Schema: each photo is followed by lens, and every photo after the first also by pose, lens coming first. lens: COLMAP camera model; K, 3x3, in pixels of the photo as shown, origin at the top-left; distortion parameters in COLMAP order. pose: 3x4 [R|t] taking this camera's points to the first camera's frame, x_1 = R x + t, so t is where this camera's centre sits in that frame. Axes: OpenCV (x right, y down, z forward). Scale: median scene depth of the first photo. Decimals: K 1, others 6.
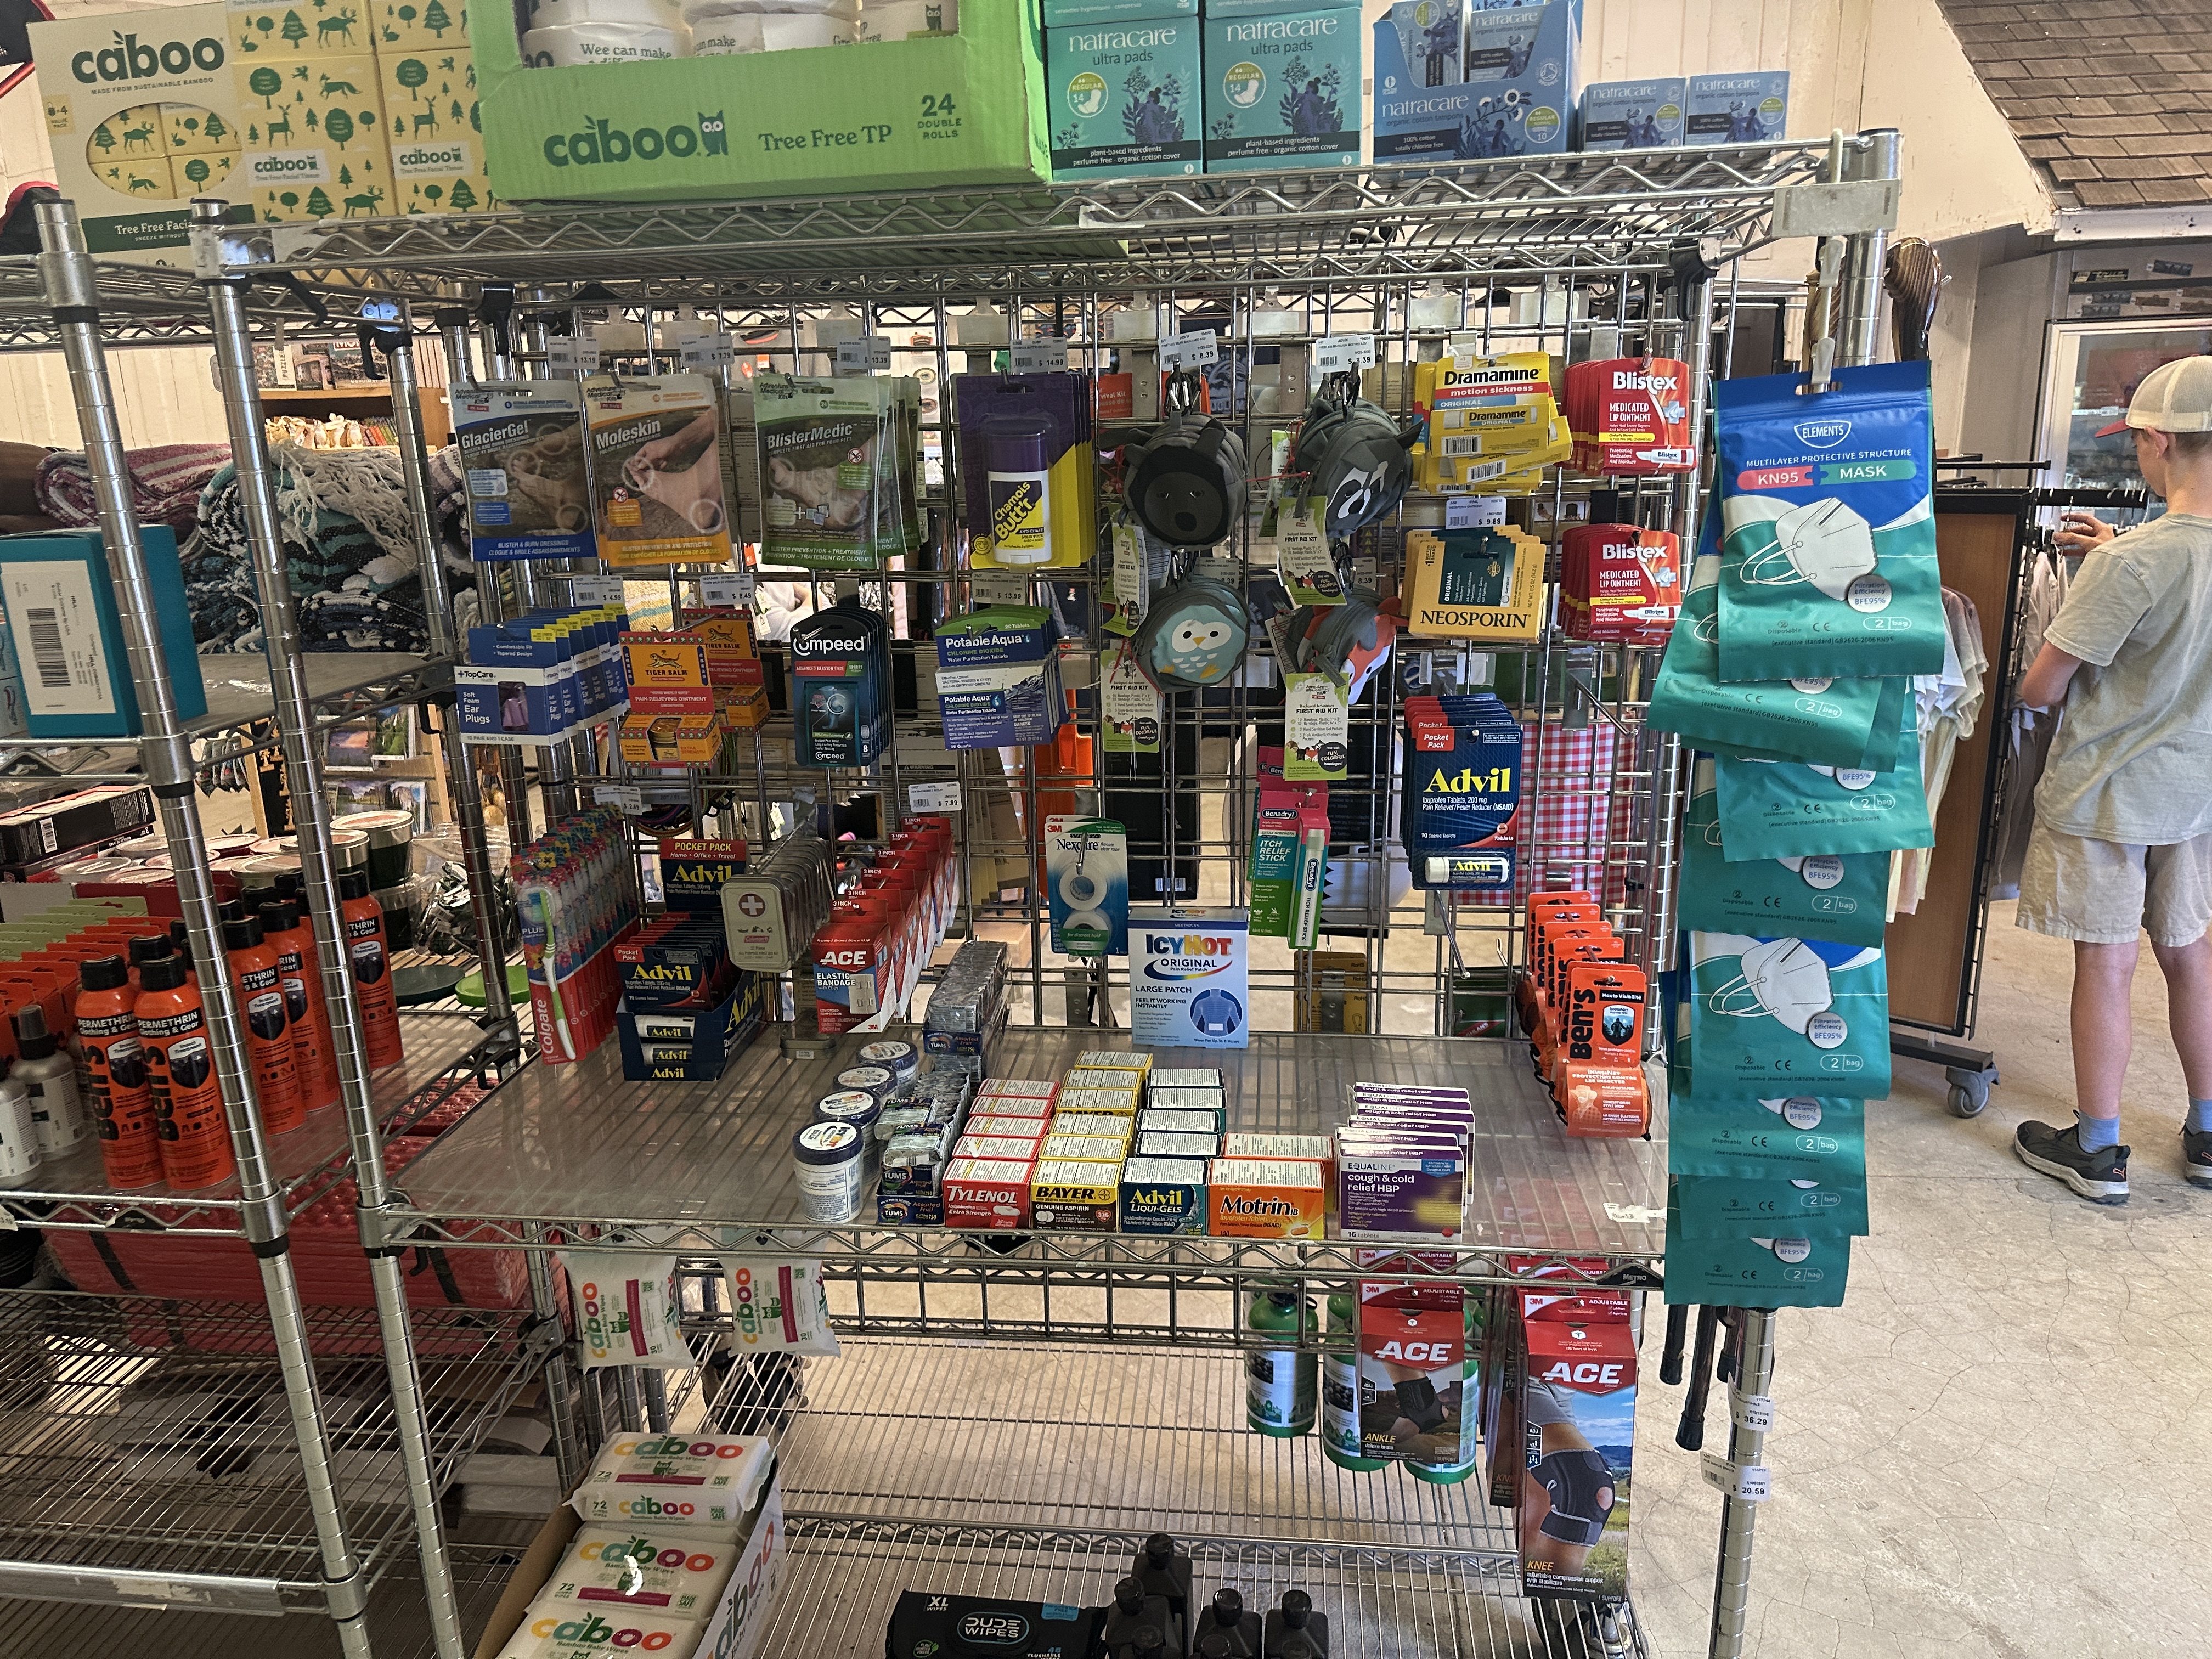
lens RADIAL K [[1543.3, 0, 1103.3], [0, 1543.3, 828.9], [0, 0, 1]] dist [-0.002610, -0.004983]
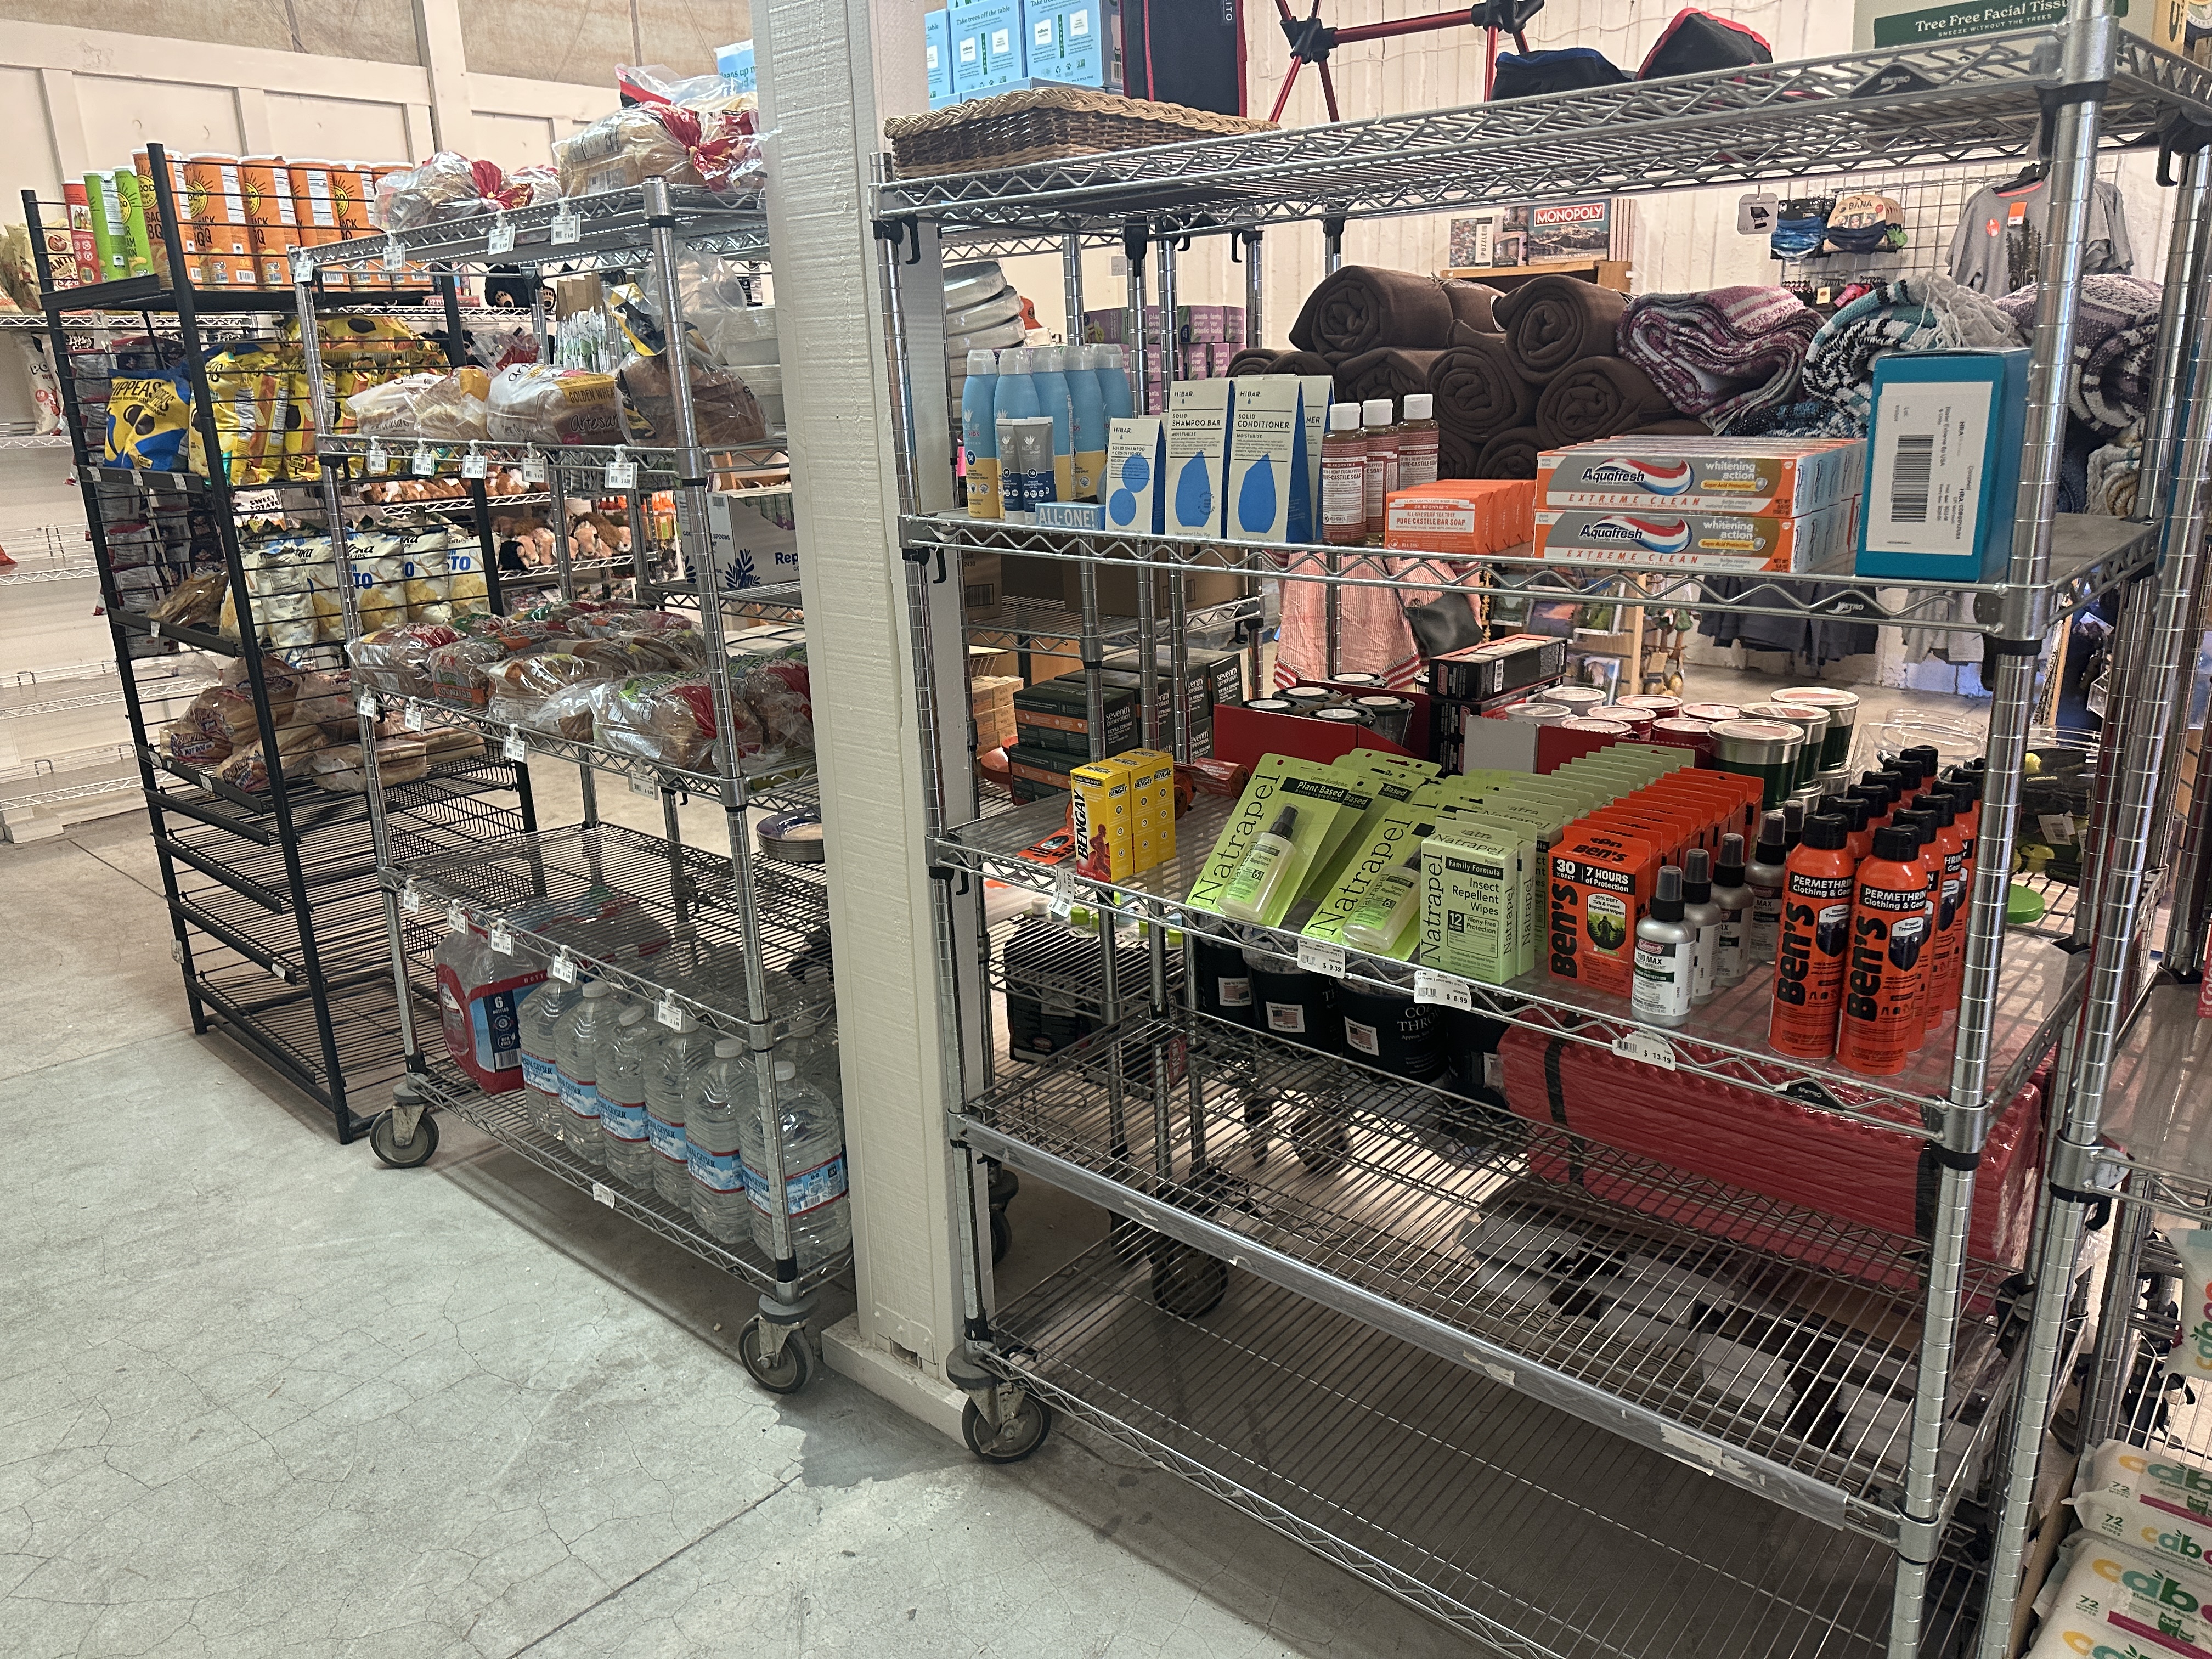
lens RADIAL K [[1543.3, 0, 1114.4], [0, 1543.3, 827.4], [0, 0, 1]] dist [-0.002610, -0.004983]
pose [[0.820502, 0.166782, -0.546772, -0.371735], [-0.130534, 0.985885, 0.104842, 0.036966], [0.556540, -0.014651, 0.830692, -0.023422]]
